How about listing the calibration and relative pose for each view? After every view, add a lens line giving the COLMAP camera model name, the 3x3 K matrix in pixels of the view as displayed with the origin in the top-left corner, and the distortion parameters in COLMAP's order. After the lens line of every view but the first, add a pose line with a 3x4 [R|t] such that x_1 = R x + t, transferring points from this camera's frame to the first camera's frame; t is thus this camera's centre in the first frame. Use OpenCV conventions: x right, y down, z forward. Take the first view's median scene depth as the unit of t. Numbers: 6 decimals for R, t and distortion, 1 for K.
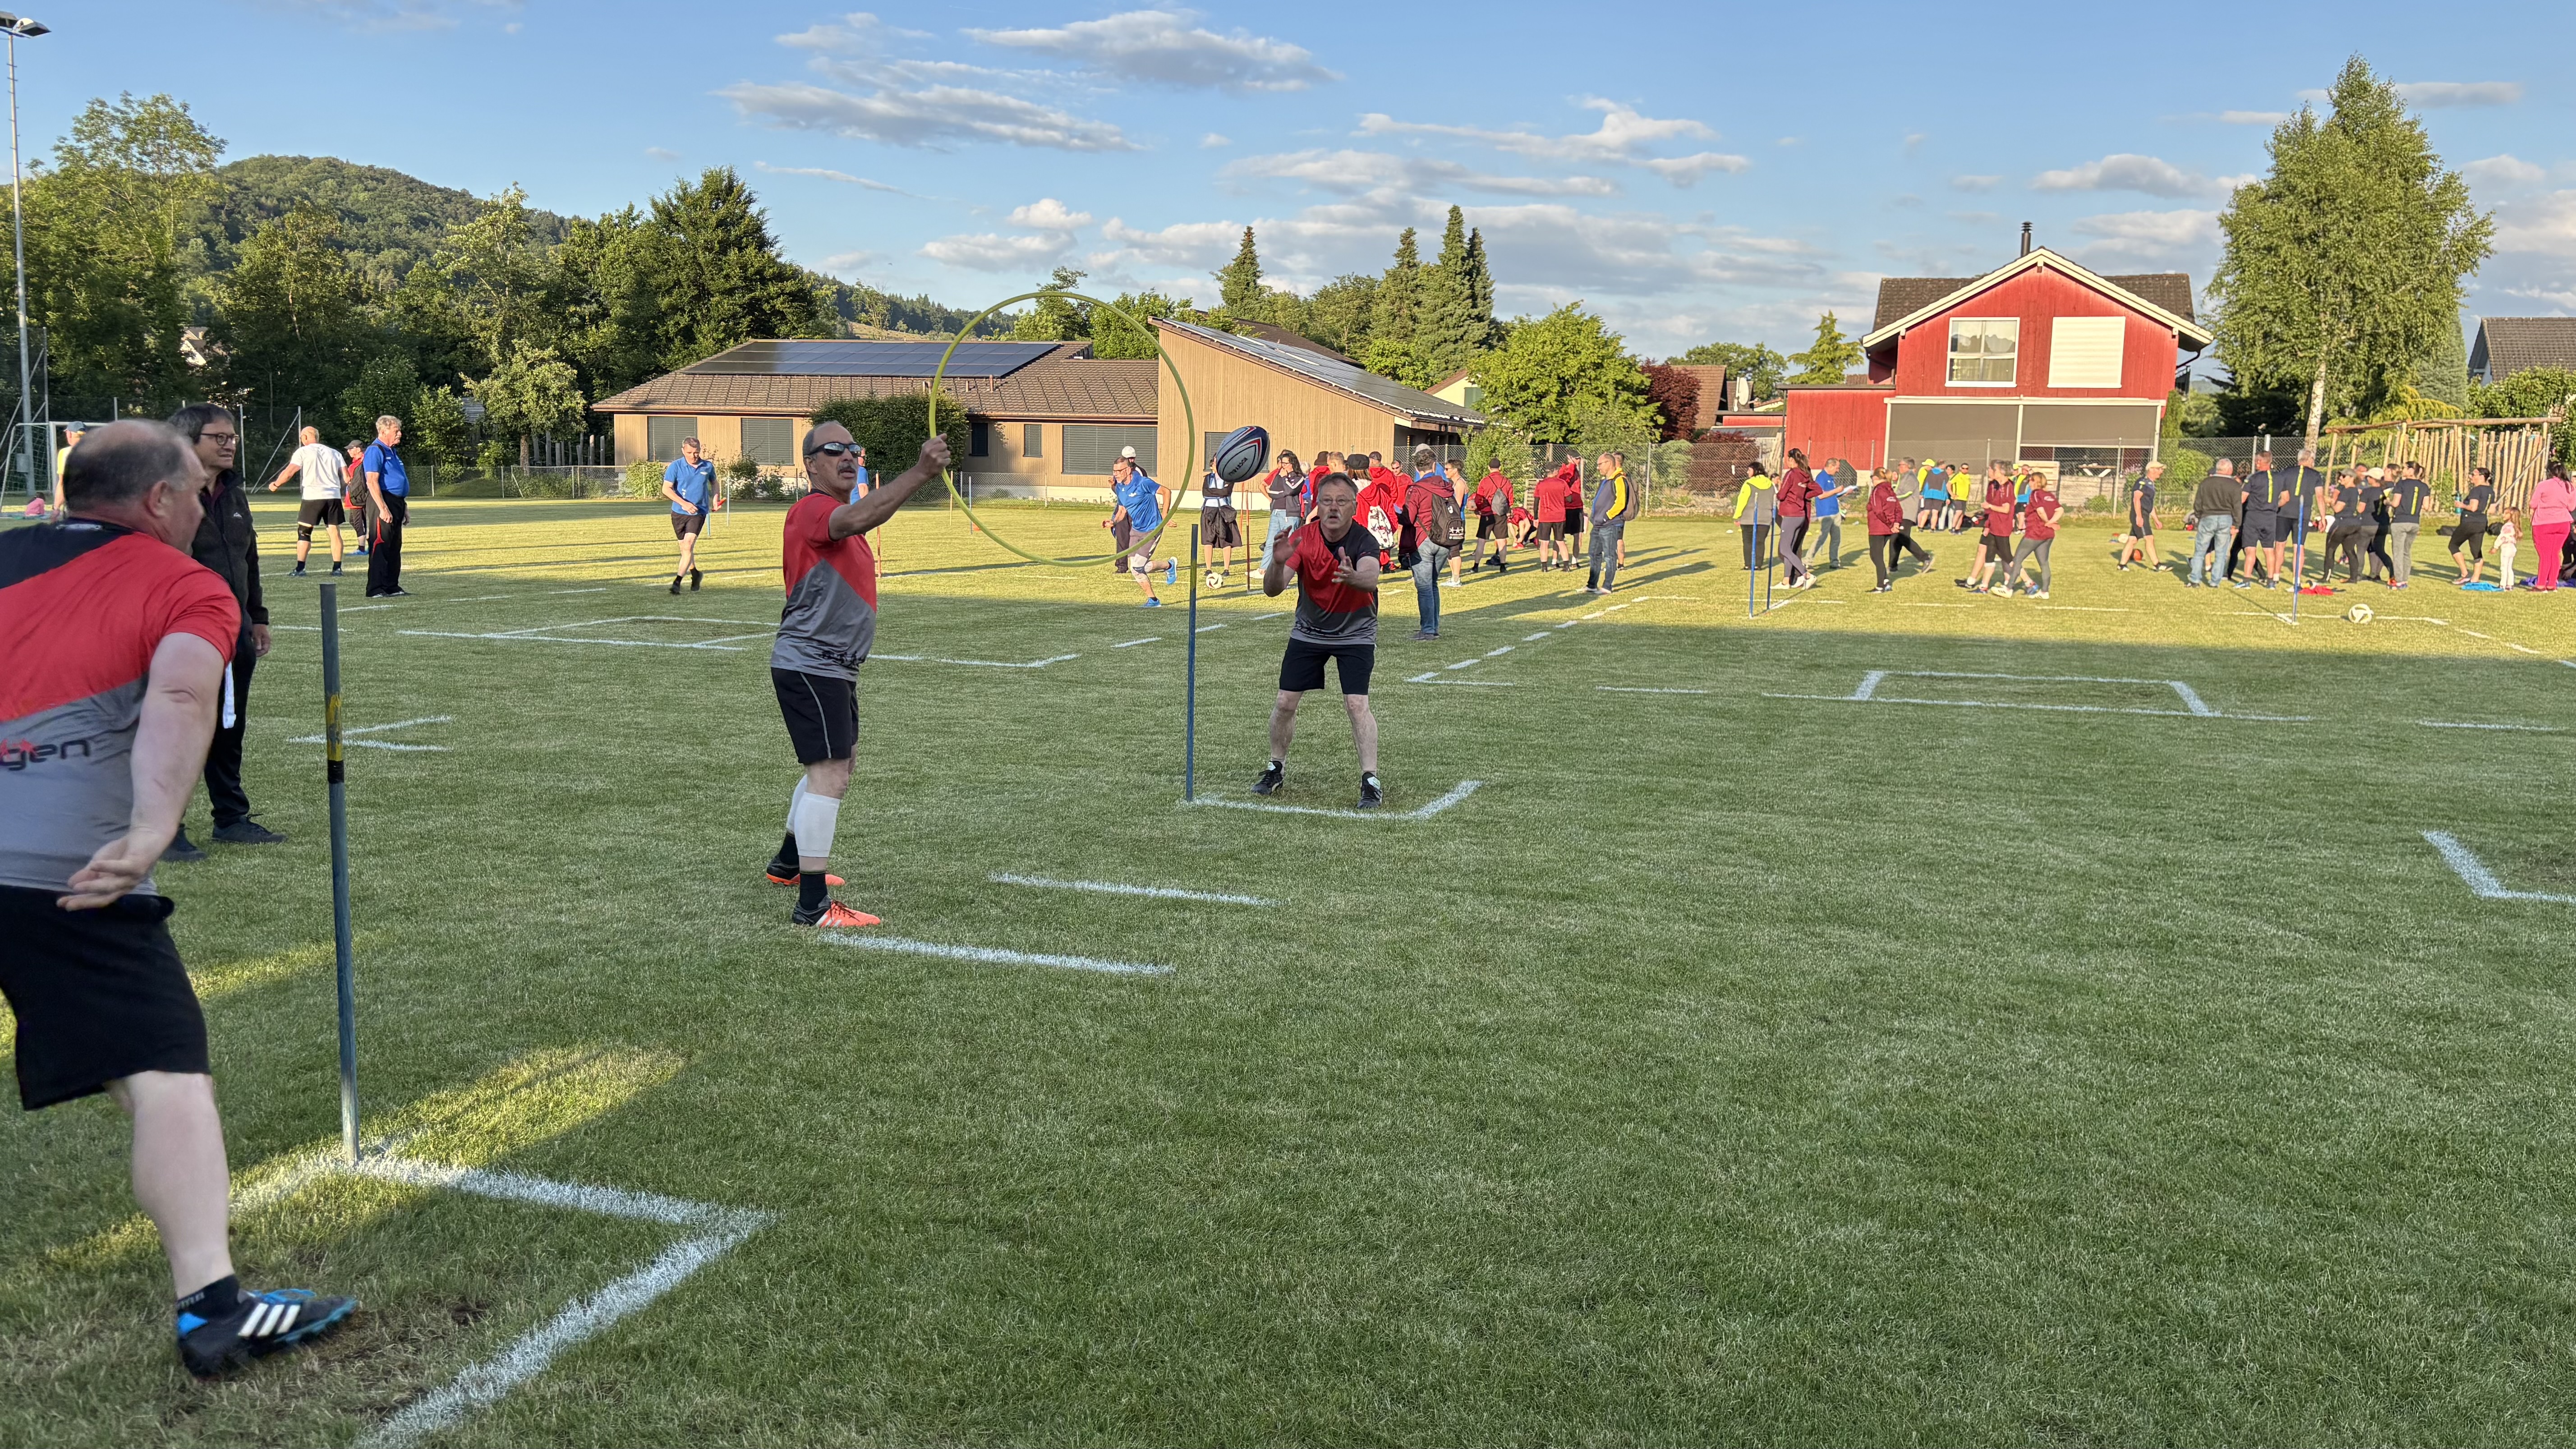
lens RADIAL K [[1921.8, 0, 1297.1], [0, 1921.8, 727.9], [0, 0, 1]] dist [0.044871, -0.047446]
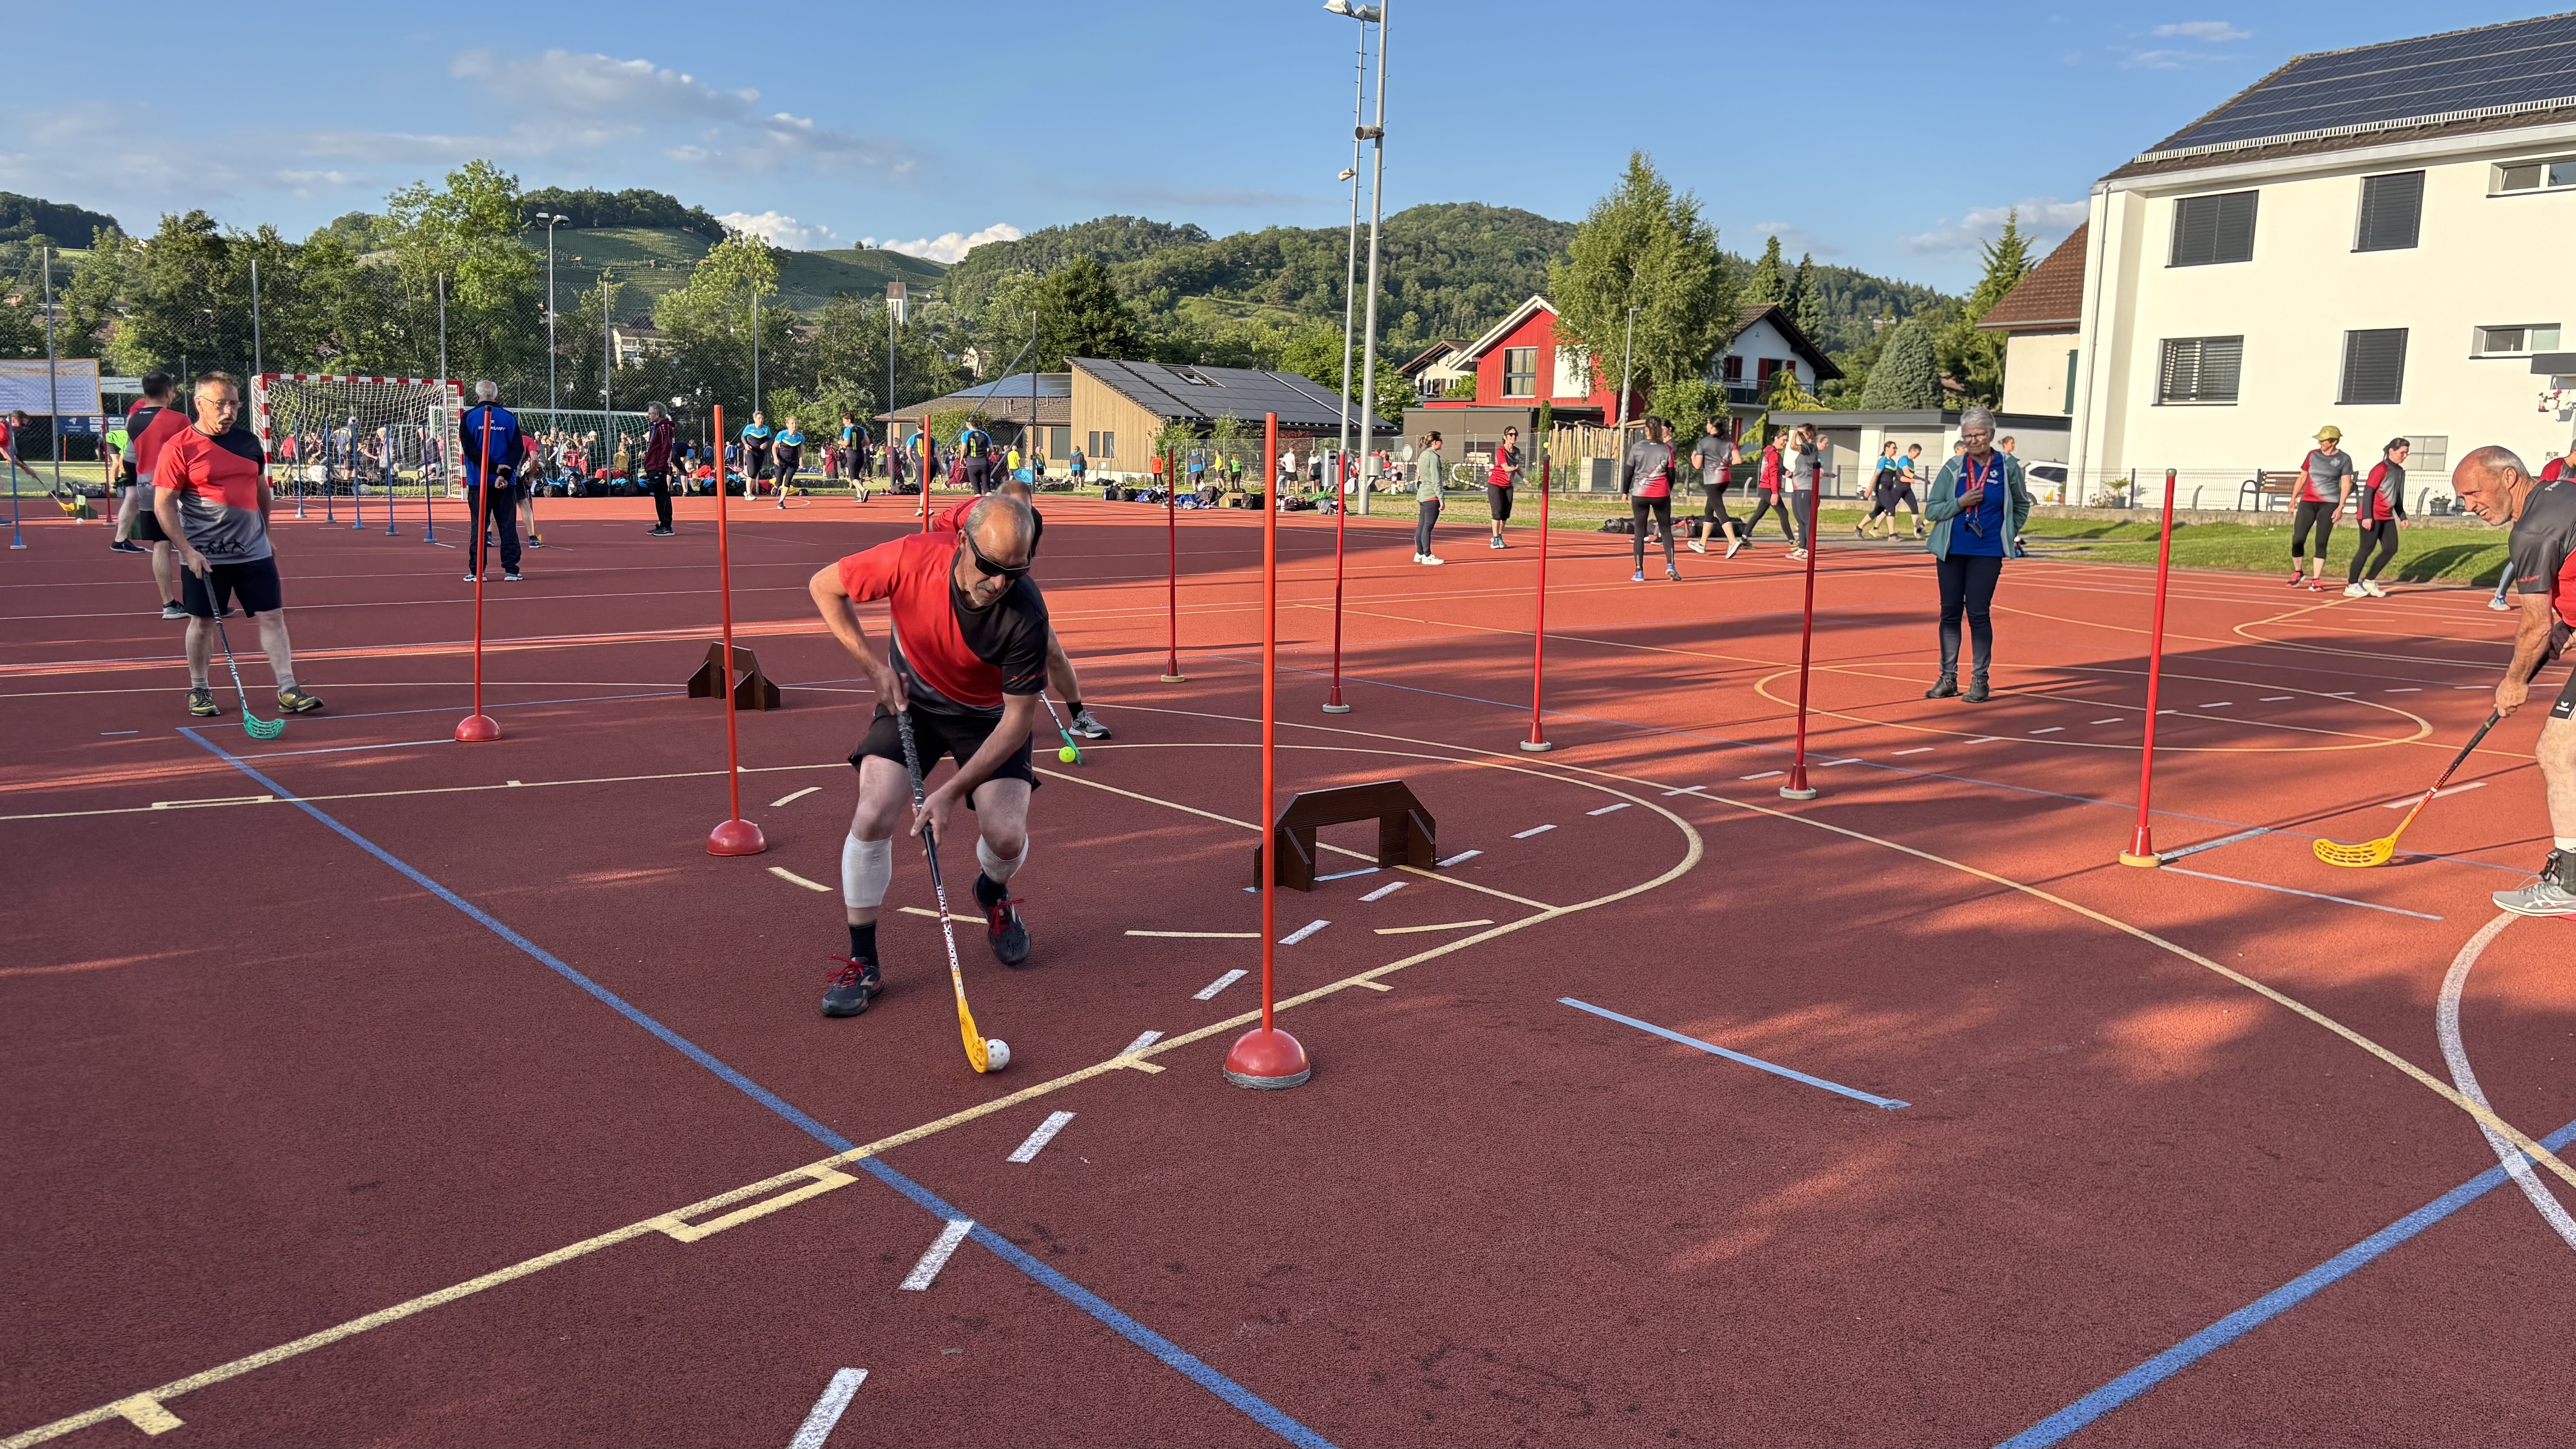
lens RADIAL K [[1919.6, 0, 1282.7], [0, 1919.6, 735.6], [0, 0, 1]] dist [0.048024, -0.056337]
pose [[0.849944, 0.080218, -0.520730, 0.946283], [-0.081662, 0.996455, 0.020213, 0.047179], [0.520505, 0.025344, 0.853482, -0.235562]]
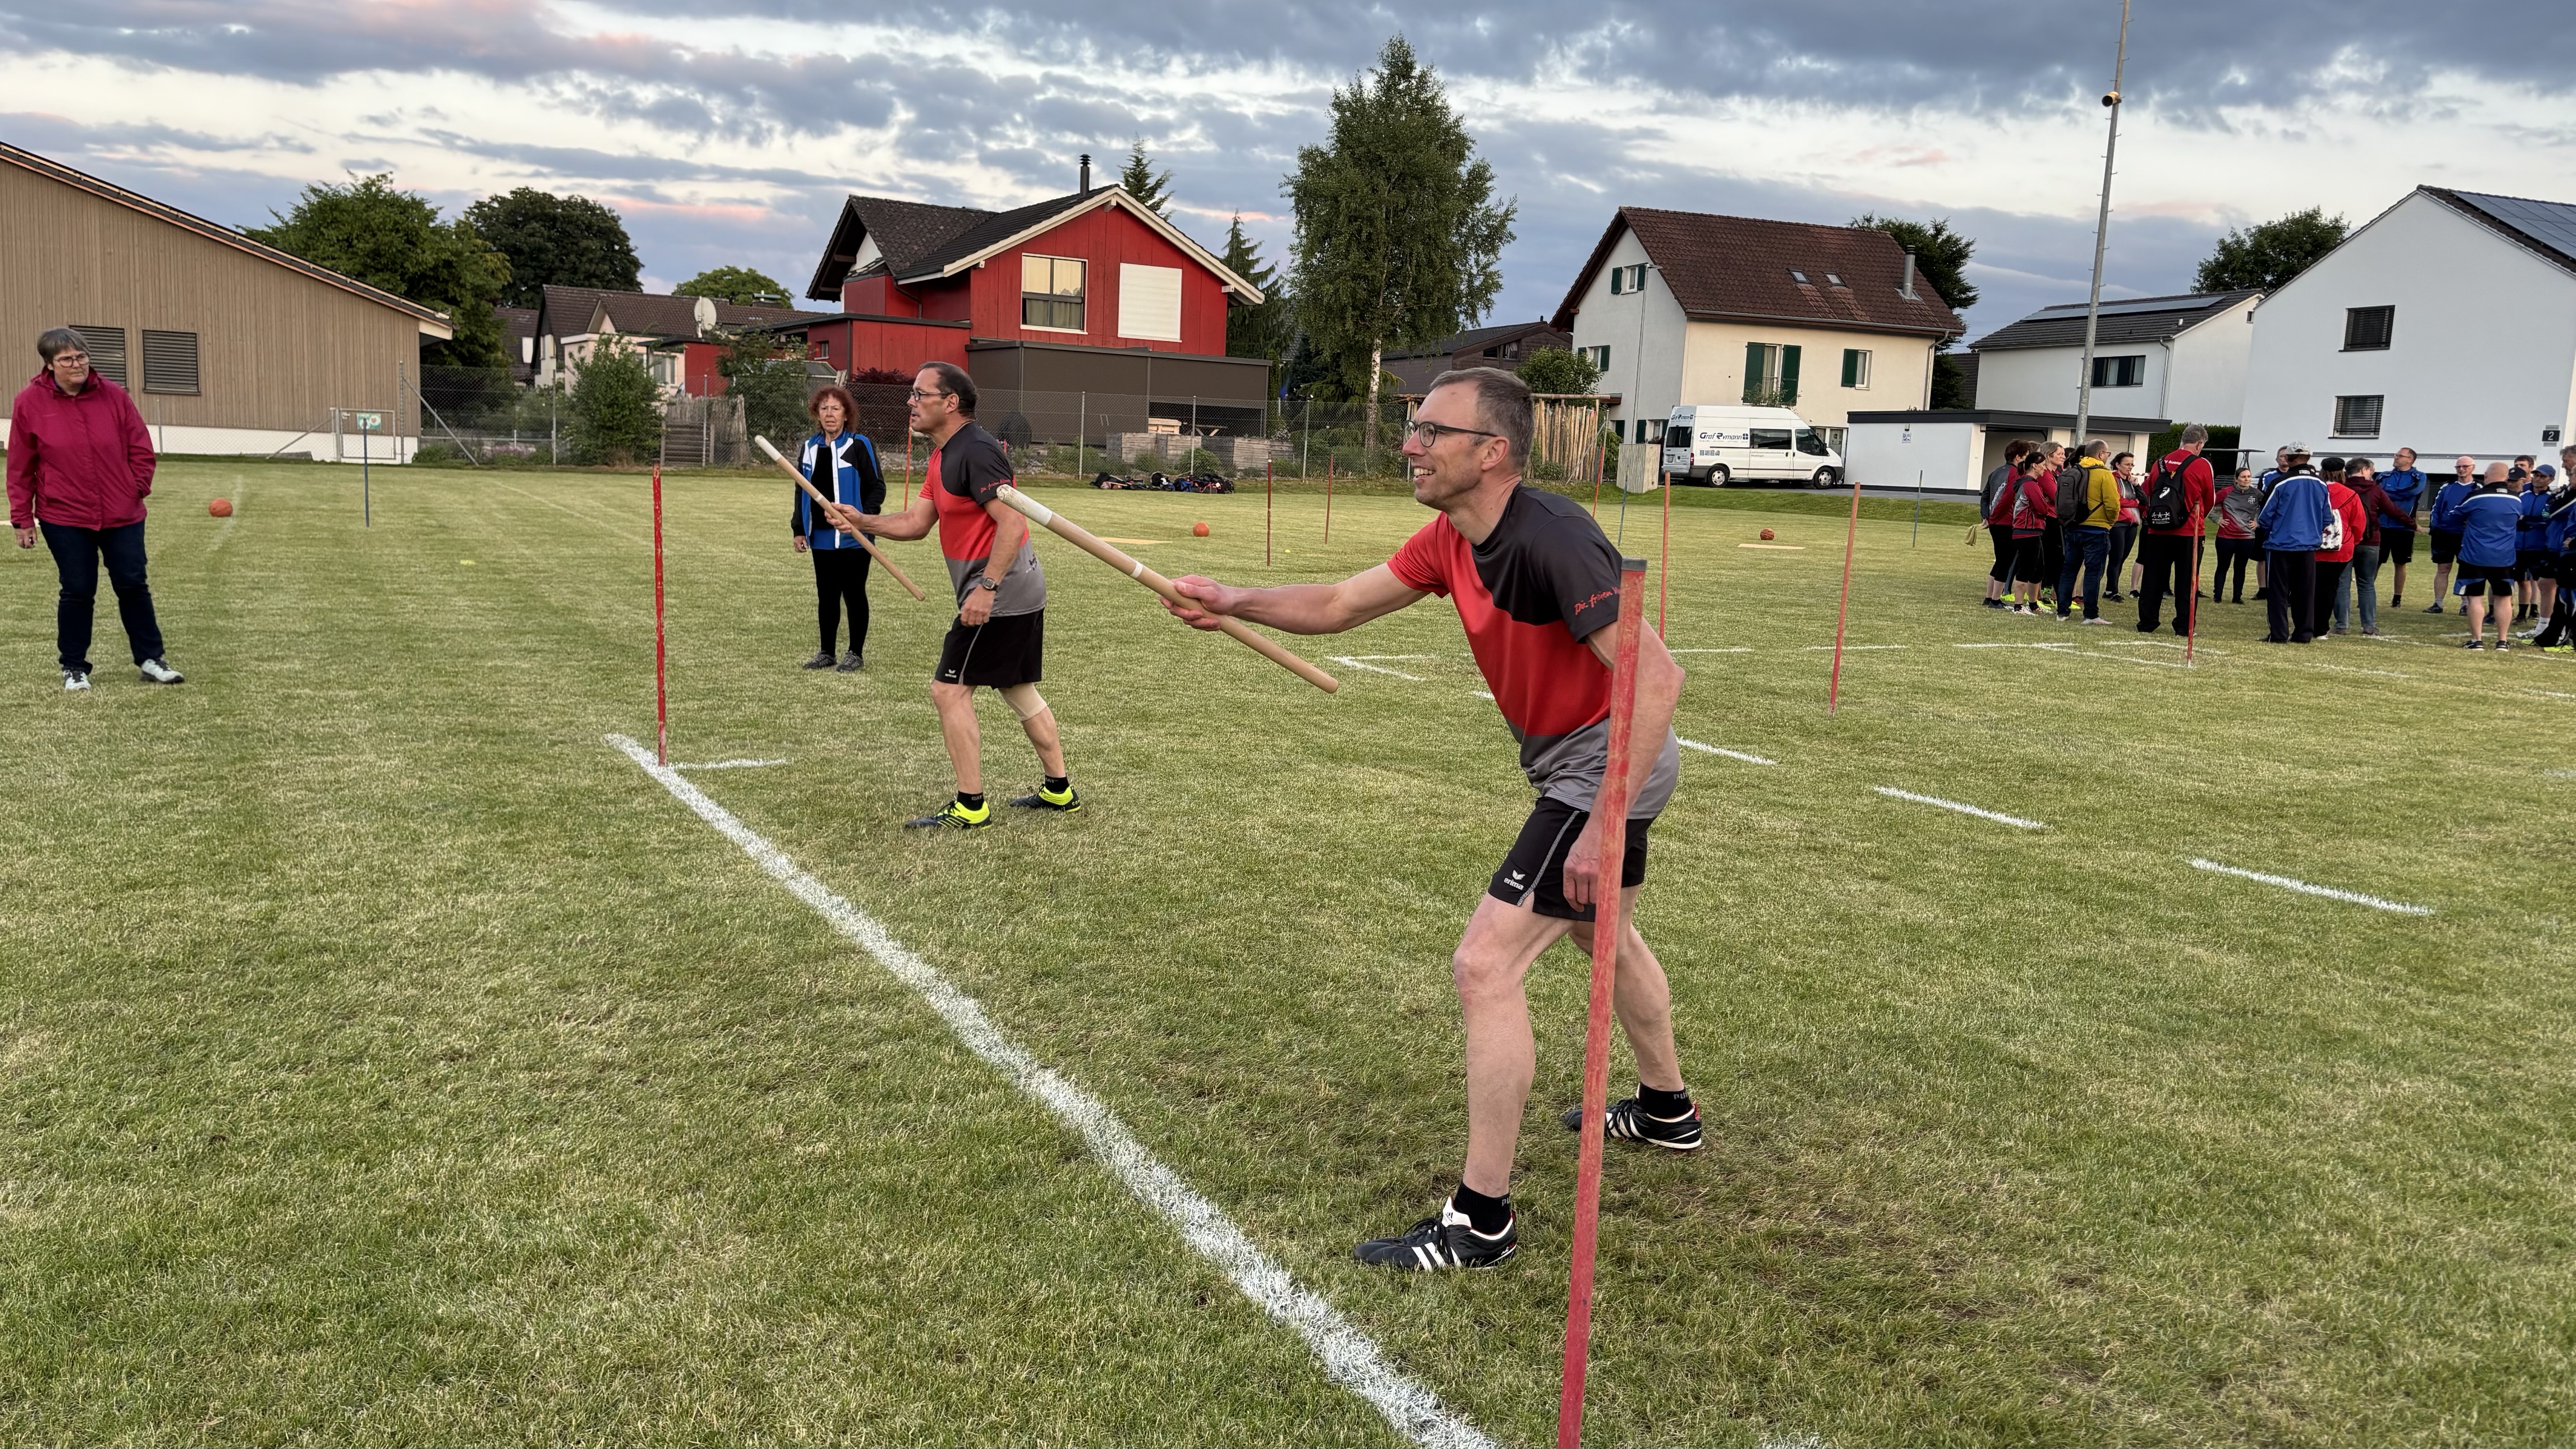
lens RADIAL K [[1936.3, 0, 1288.0], [0, 1936.3, 724.5], [0, 0, 1]] dist [0.072768, -0.086940]
pose [[0.674417, -0.092231, 0.732568, -0.270430], [0.067243, 0.995717, 0.063457, -0.041719], [-0.735282, 0.006464, 0.677730, 0.294225]]
